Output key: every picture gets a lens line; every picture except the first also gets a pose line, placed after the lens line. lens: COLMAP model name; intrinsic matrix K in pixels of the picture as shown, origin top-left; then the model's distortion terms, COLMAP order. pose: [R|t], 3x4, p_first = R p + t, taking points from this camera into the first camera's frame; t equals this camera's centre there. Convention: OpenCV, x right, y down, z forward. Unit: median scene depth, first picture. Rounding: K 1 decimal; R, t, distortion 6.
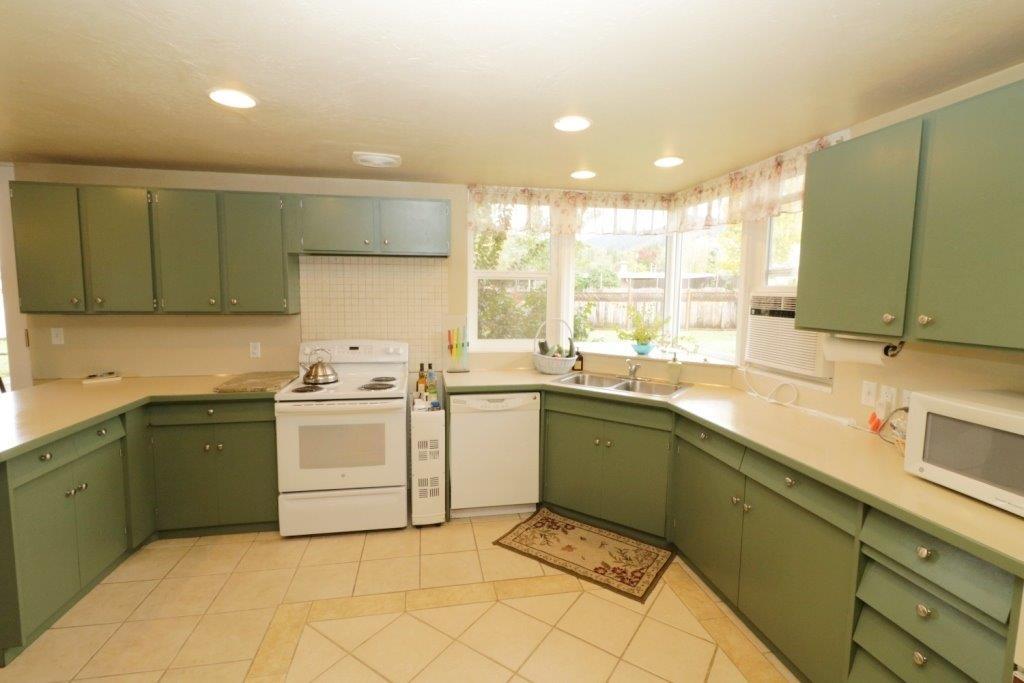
lens RADIAL K [[472.7, 0, 512.0], [0, 472.7, 341.5], [0, 0, 1]] dist [-0.000491, -0.000244]
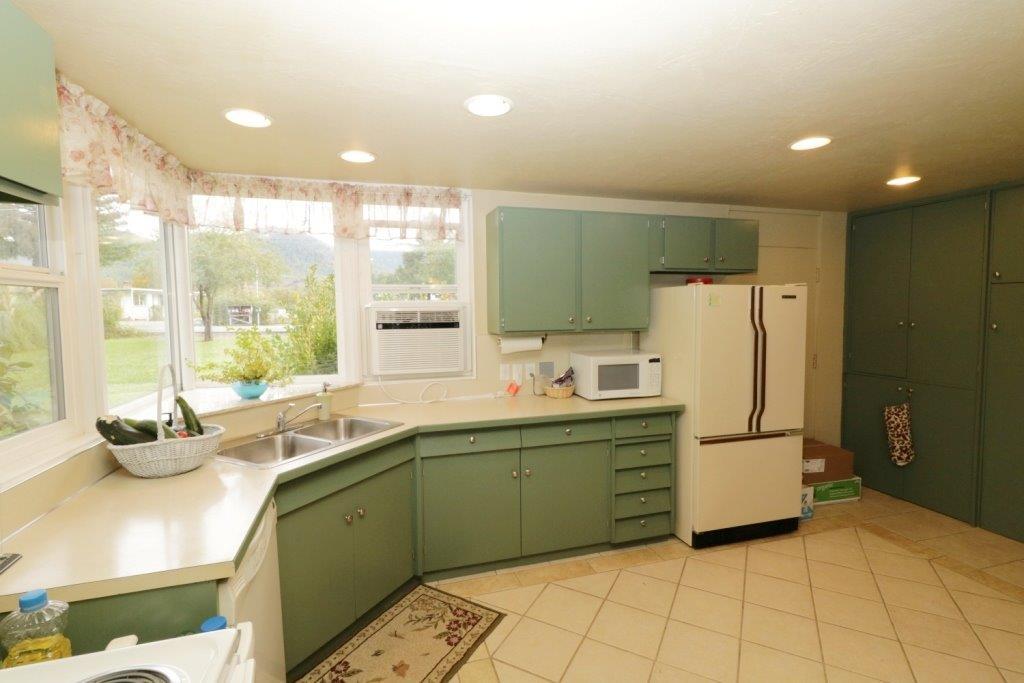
lens RADIAL K [[461.6, 0, 512.0], [0, 461.6, 341.5], [0, 0, 1]] dist [0.000510, -0.000017]
pose [[-0.098653, -0.081644, 0.991767, -0.606906], [0.116715, 0.988801, 0.093010, -0.104683], [-0.988254, 0.124930, -0.088019, 0.928990]]
